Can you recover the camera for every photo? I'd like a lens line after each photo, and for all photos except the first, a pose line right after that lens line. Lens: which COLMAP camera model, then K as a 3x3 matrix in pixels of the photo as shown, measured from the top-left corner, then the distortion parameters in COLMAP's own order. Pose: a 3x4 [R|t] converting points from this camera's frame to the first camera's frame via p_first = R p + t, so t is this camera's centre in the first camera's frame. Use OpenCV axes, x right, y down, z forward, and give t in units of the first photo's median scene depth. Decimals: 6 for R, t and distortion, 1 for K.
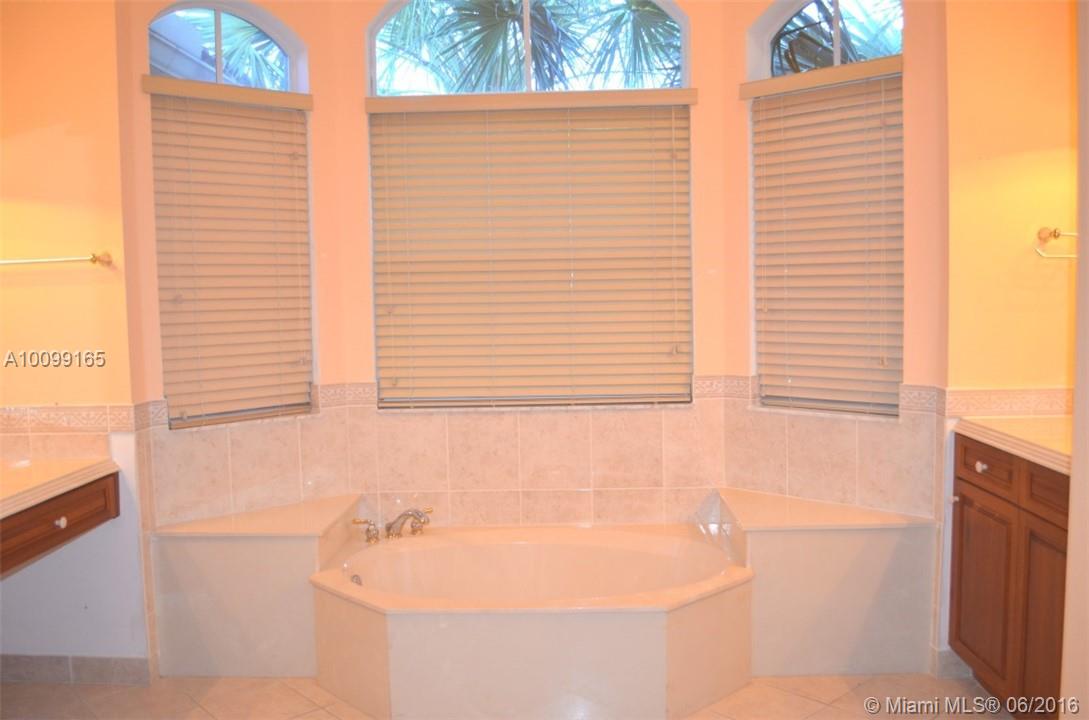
lens RADIAL K [[944.1, 0, 544.5], [0, 944.1, 360.0], [0, 0, 1]] dist [-0.076399, 0.006036]
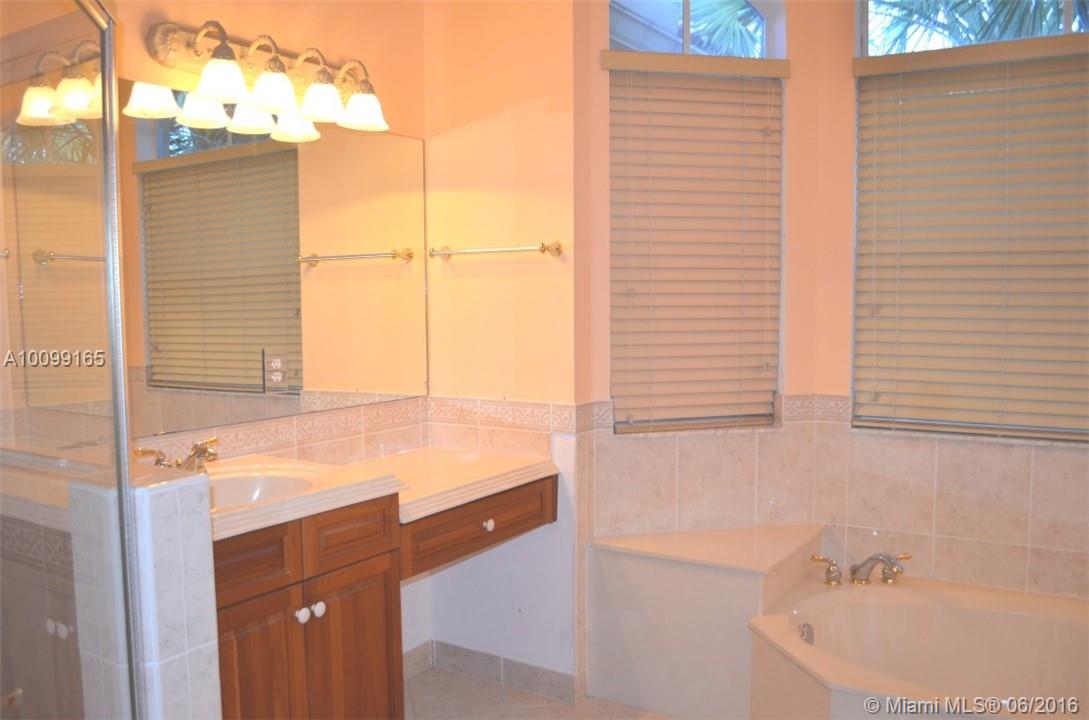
lens RADIAL K [[944.1, 0, 544.5], [0, 944.1, 360.0], [0, 0, 1]] dist [-0.076399, 0.006036]
pose [[0.862290, 0.052271, -0.503710, 0.005105], [-0.049222, 0.998600, 0.019364, -0.011740], [0.504017, 0.008096, 0.863656, 0.141921]]
